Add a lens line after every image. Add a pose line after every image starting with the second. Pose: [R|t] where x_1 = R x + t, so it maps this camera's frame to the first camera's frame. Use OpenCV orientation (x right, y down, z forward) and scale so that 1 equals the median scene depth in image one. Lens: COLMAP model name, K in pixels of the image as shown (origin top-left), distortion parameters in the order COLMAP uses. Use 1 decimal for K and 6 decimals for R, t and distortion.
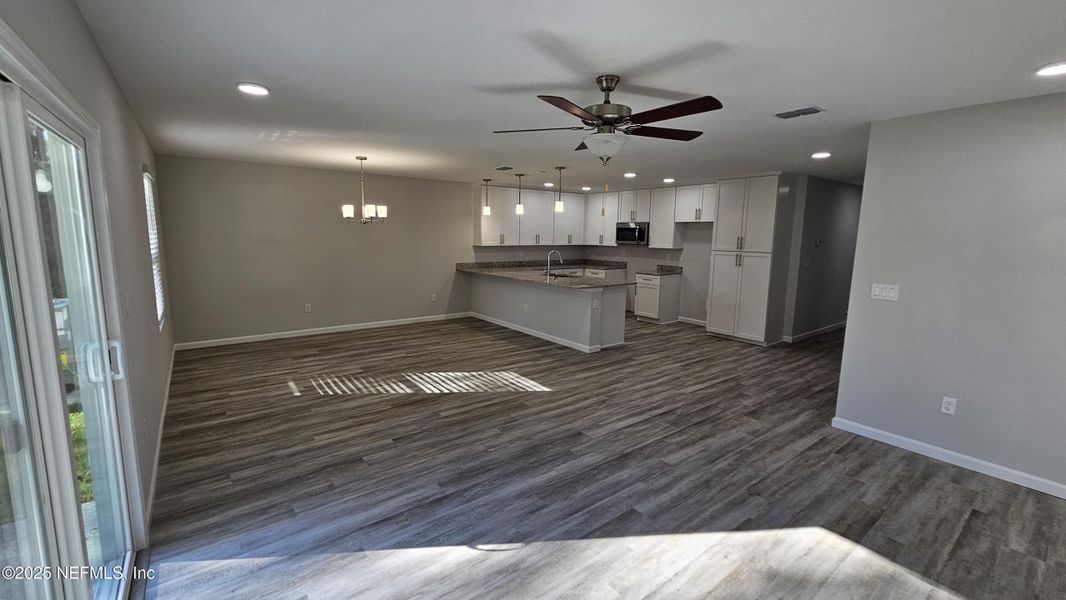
lens RADIAL K [[442.9, 0, 546.4], [0, 442.9, 294.5], [0, 0, 1]] dist [0.005433, 0.000394]
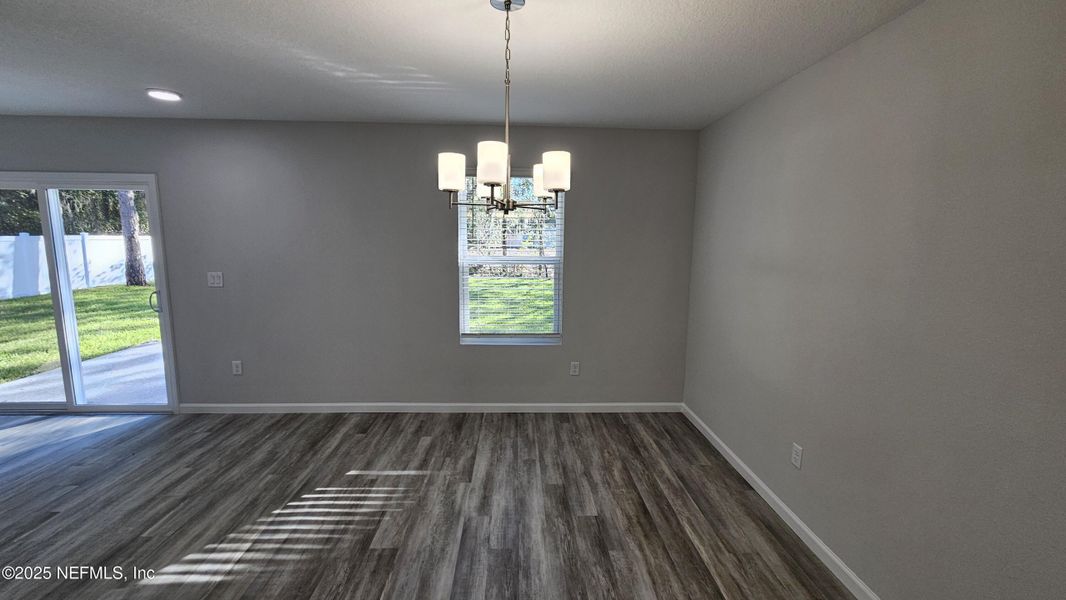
lens RADIAL K [[442.9, 0, 534.3], [0, 442.9, 293.4], [0, 0, 1]] dist [0.005433, 0.000394]
pose [[-0.608515, 0.076424, -0.789854, -0.210109], [-0.127979, 0.972871, 0.192729, -0.202270], [0.783154, 0.218363, -0.582226, 1.512242]]
